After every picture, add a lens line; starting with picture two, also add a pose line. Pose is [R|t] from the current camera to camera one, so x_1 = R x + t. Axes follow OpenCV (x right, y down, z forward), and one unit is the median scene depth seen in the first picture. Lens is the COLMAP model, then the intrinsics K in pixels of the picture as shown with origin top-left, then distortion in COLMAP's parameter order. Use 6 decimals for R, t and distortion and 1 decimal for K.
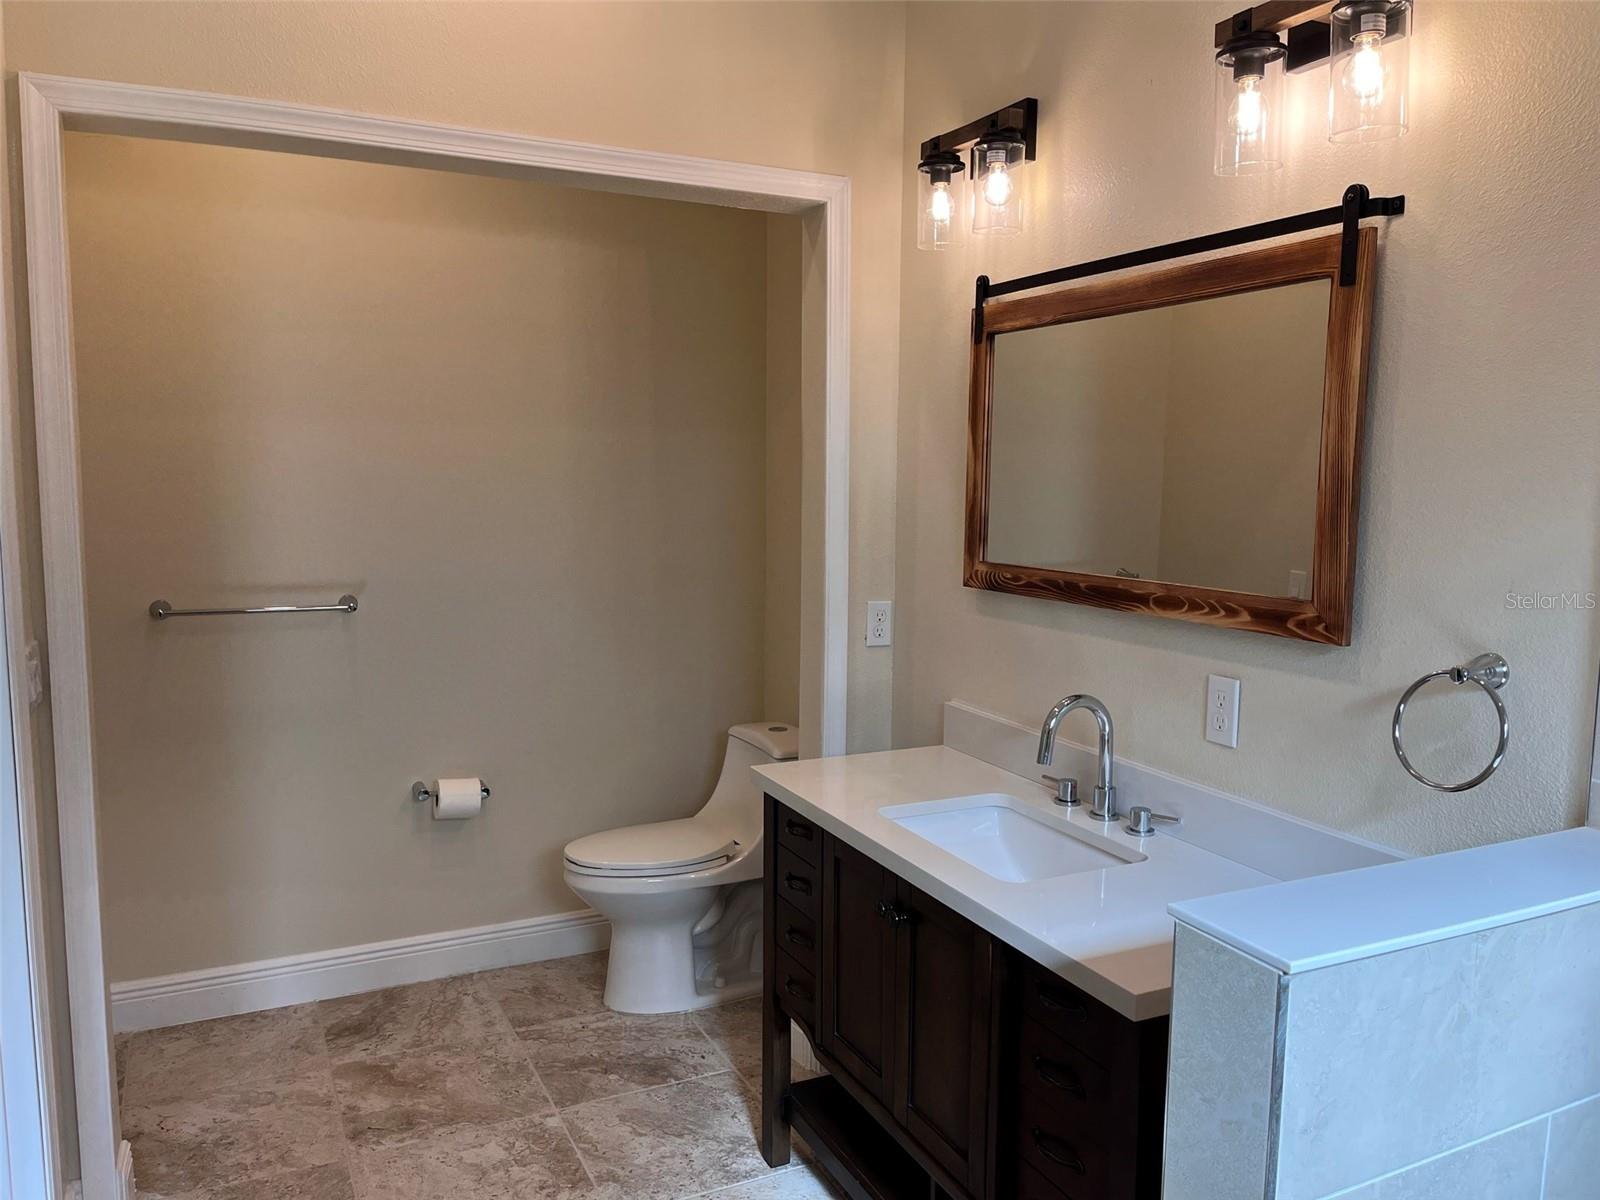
lens RADIAL K [[1203.8, 0, 799.1], [0, 1203.8, 610.3], [0, 0, 1]] dist [0.071941, -0.092009]
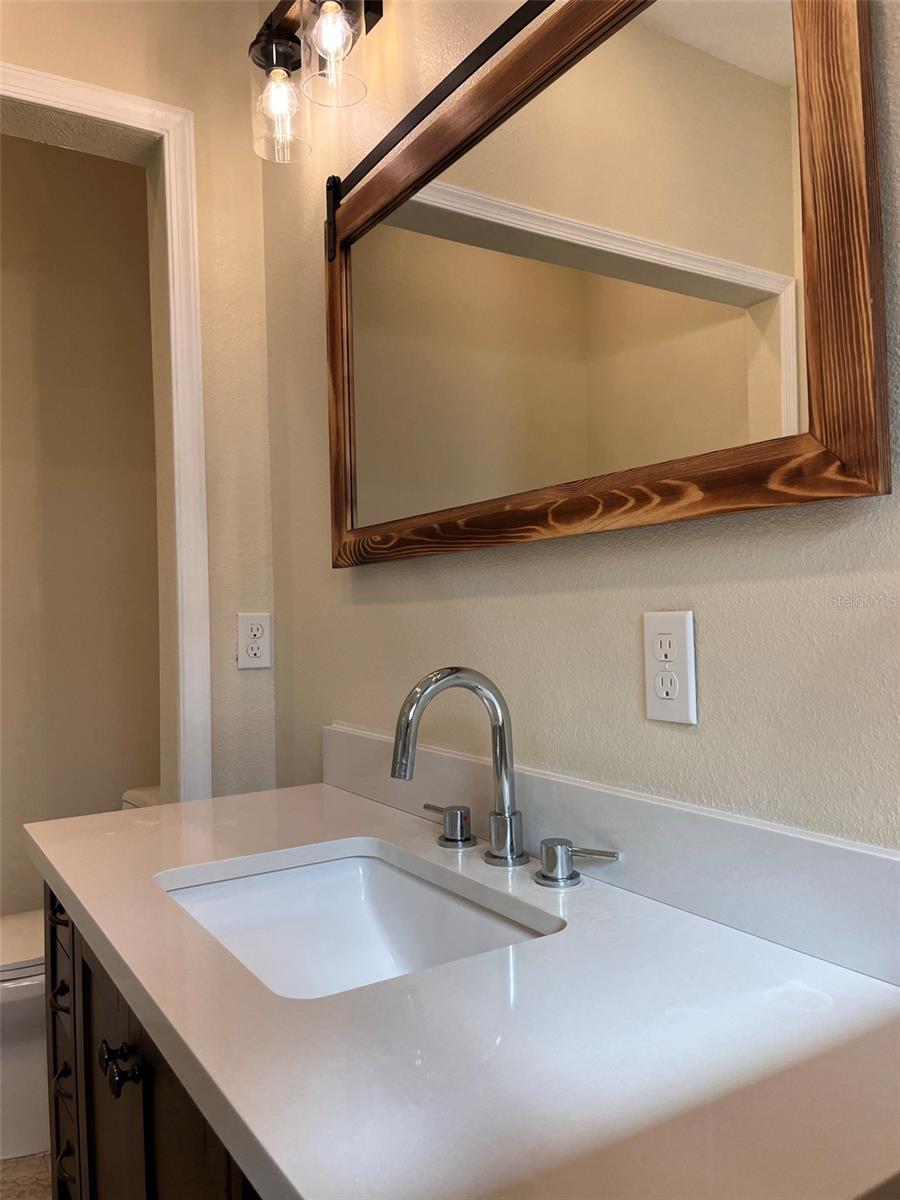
lens RADIAL K [[902.9, 0, 443.3], [0, 902.9, 596.8], [0, 0, 1]] dist [0.071941, -0.092009]
pose [[0.993097, -0.033899, 0.112287, 0.167290], [0.049047, 0.989628, -0.135019, 0.094477], [-0.106545, 0.139595, 0.984460, 0.501689]]
